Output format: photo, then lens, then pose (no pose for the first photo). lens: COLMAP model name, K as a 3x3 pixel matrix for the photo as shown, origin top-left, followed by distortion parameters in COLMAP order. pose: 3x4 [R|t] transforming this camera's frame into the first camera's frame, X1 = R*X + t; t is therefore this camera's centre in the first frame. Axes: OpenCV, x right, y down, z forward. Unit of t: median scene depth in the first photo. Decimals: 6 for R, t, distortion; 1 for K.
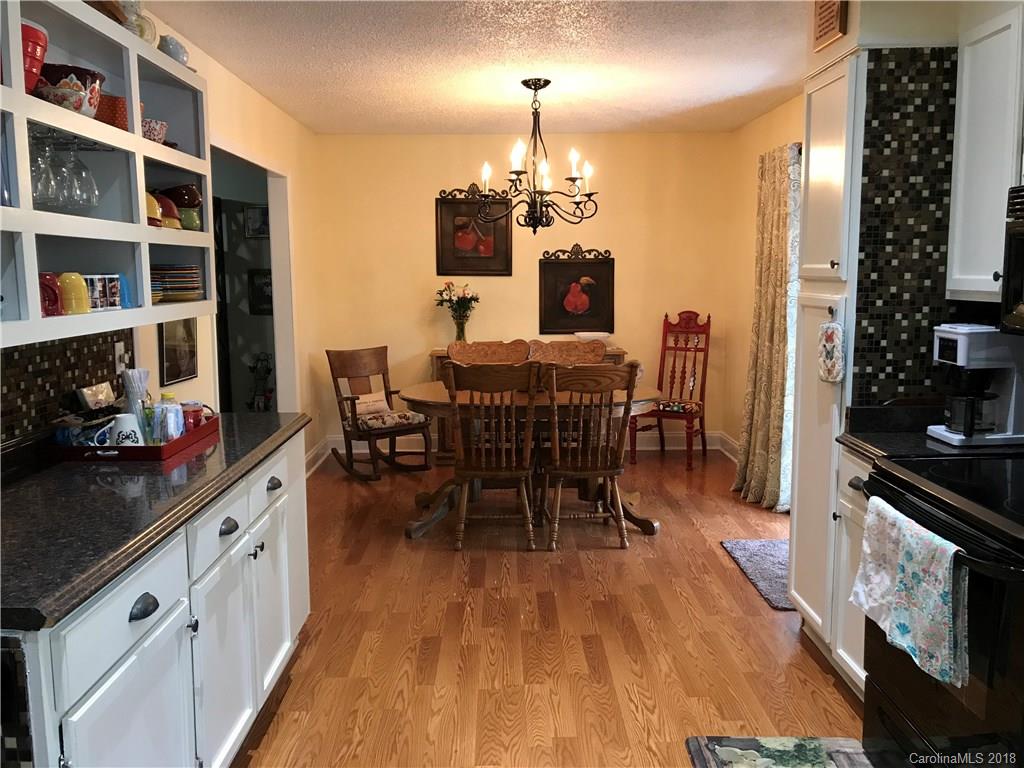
lens RADIAL K [[853.3, 0, 508.1], [0, 853.3, 379.6], [0, 0, 1]] dist [0.051078, -0.040530]
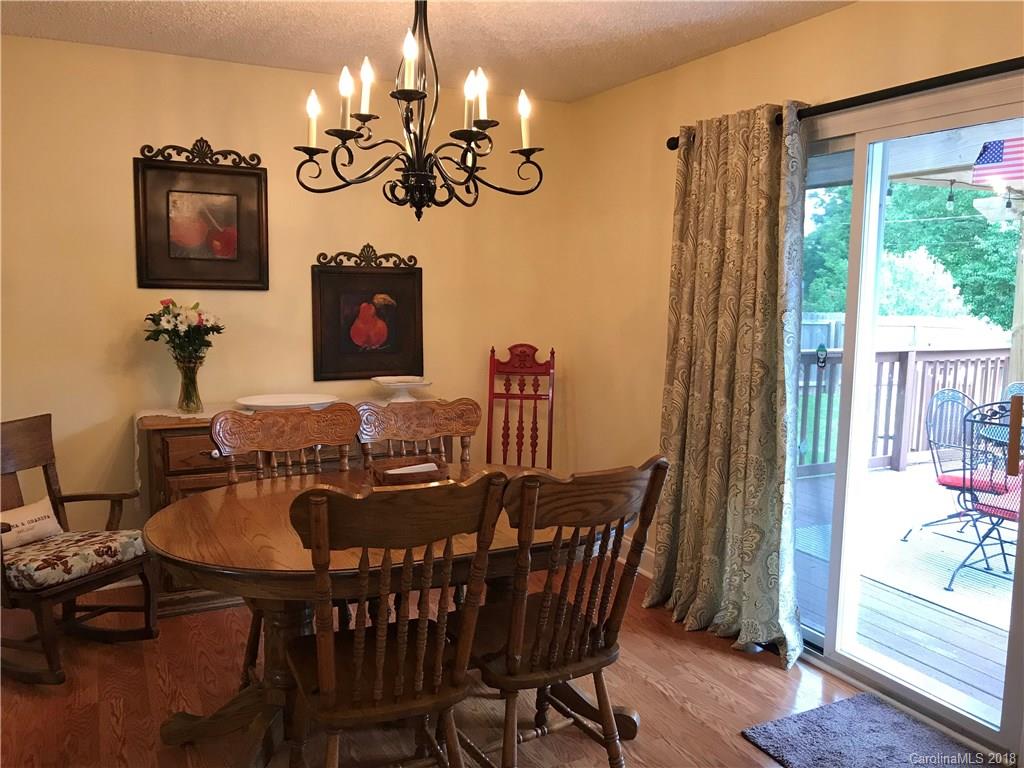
lens RADIAL K [[853.3, 0, 518.2], [0, 853.3, 383.7], [0, 0, 1]] dist [0.051078, -0.040530]
pose [[0.898144, -0.031987, 0.438536, -0.111628], [0.035815, 0.999358, -0.000457, -0.046965], [-0.438240, 0.016117, 0.898713, 0.359313]]
